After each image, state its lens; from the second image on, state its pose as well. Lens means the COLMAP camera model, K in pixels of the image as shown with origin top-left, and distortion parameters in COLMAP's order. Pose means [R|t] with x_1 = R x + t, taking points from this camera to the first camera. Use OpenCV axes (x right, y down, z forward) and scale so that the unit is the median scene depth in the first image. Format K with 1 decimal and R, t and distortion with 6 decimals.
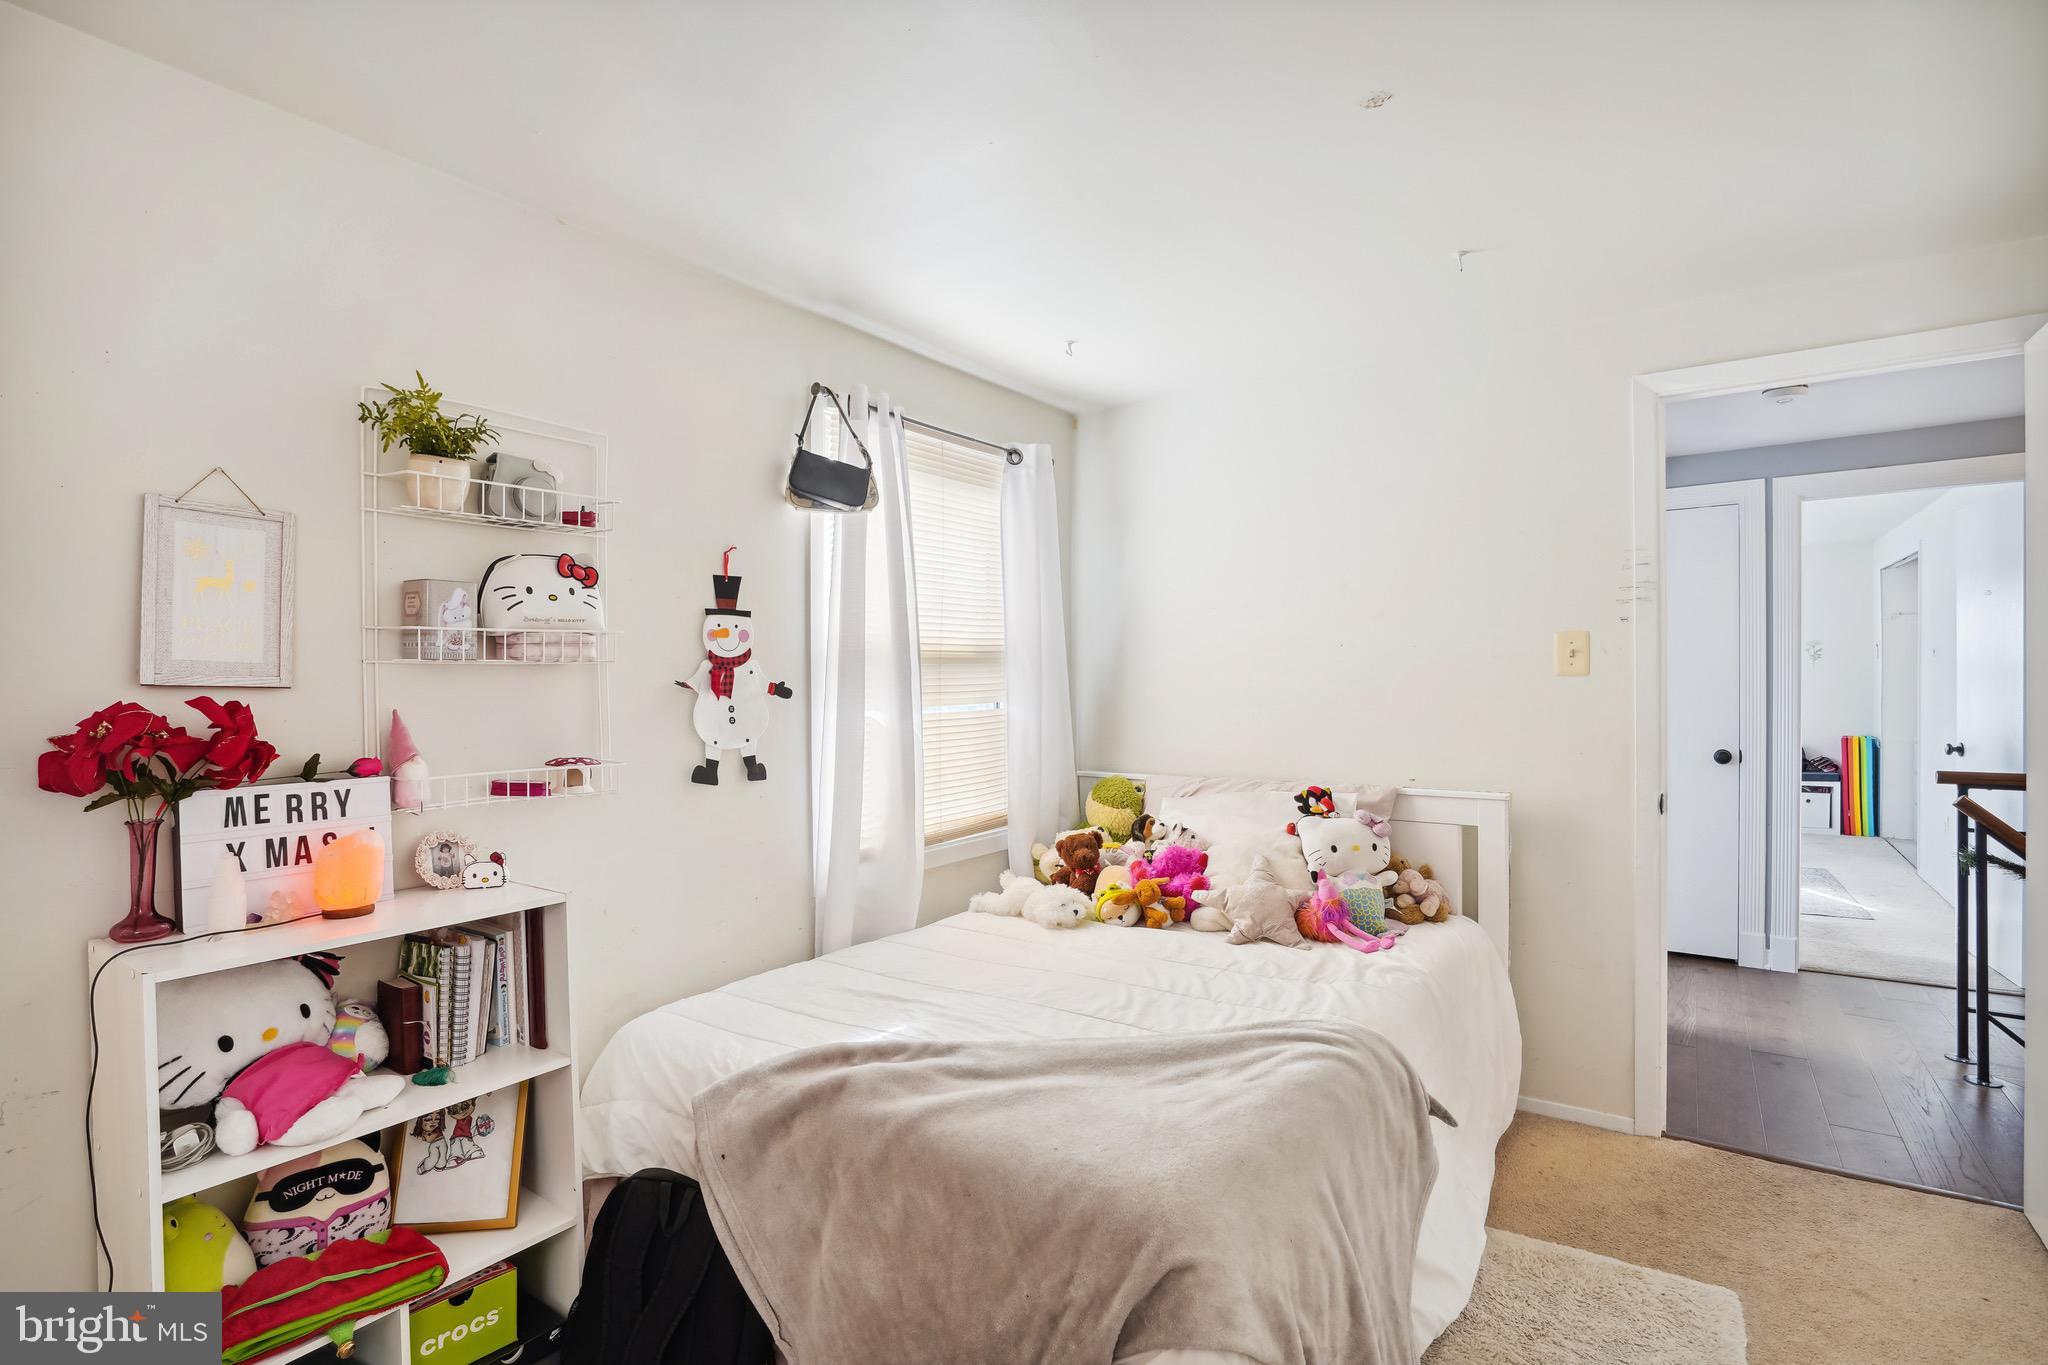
lens RADIAL K [[961.2, 0, 1036.6], [0, 961.2, 678.0], [0, 0, 1]] dist [-0.019665, 0.011091]
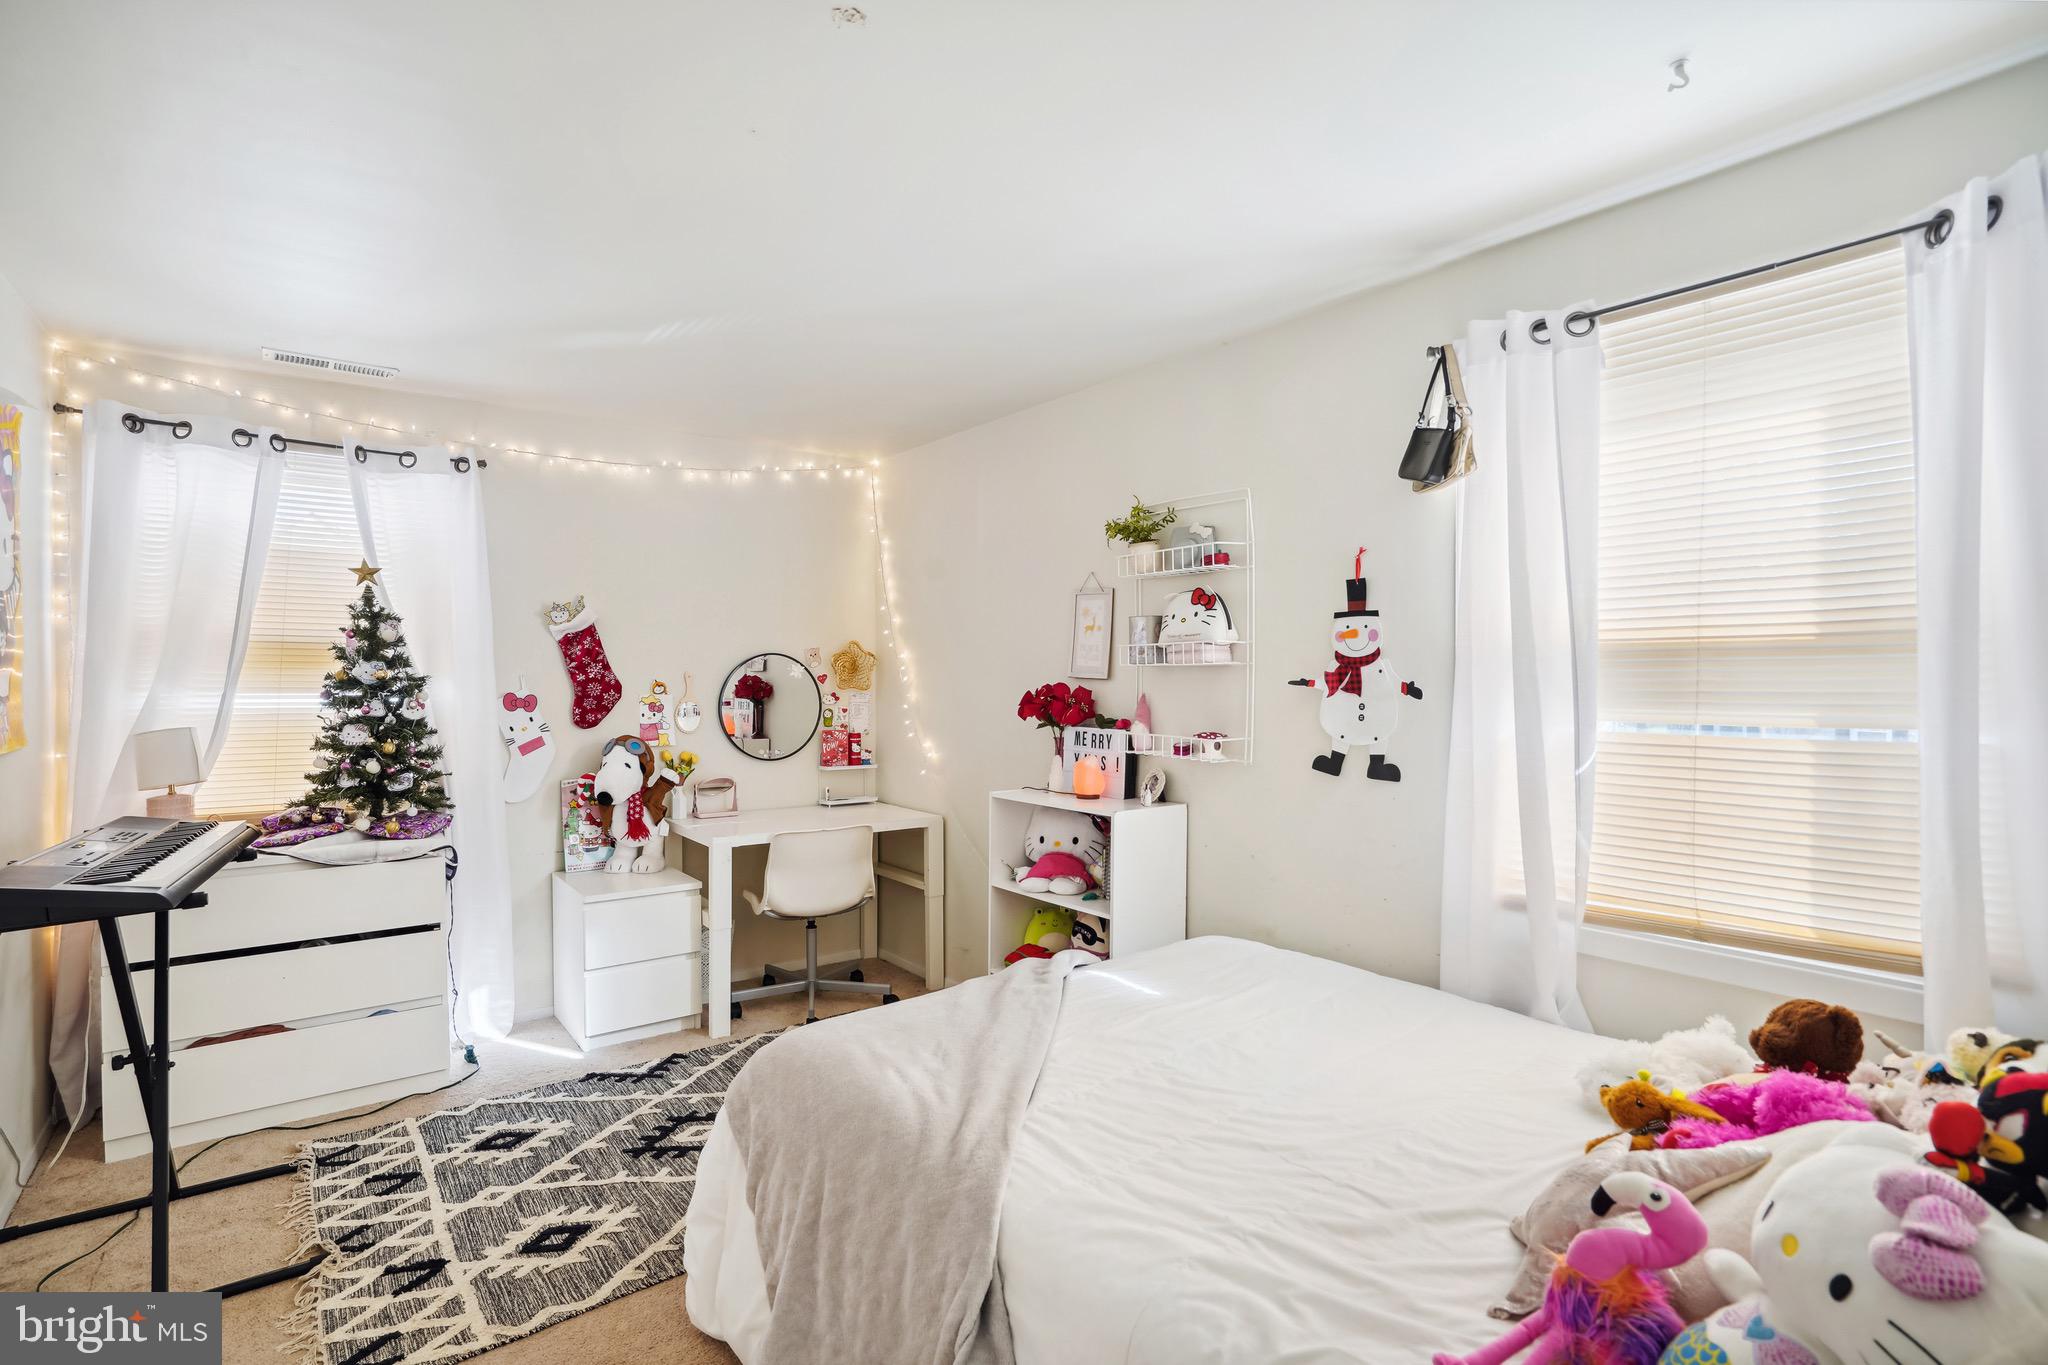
lens RADIAL K [[961.2, 0, 1035.0], [0, 961.2, 680.2], [0, 0, 1]] dist [-0.019665, 0.011091]
pose [[-0.257230, 0.015111, -0.966232, 0.780677], [-0.000681, 0.999875, 0.015818, -0.012578], [0.966350, 0.004726, -0.257188, 0.935524]]
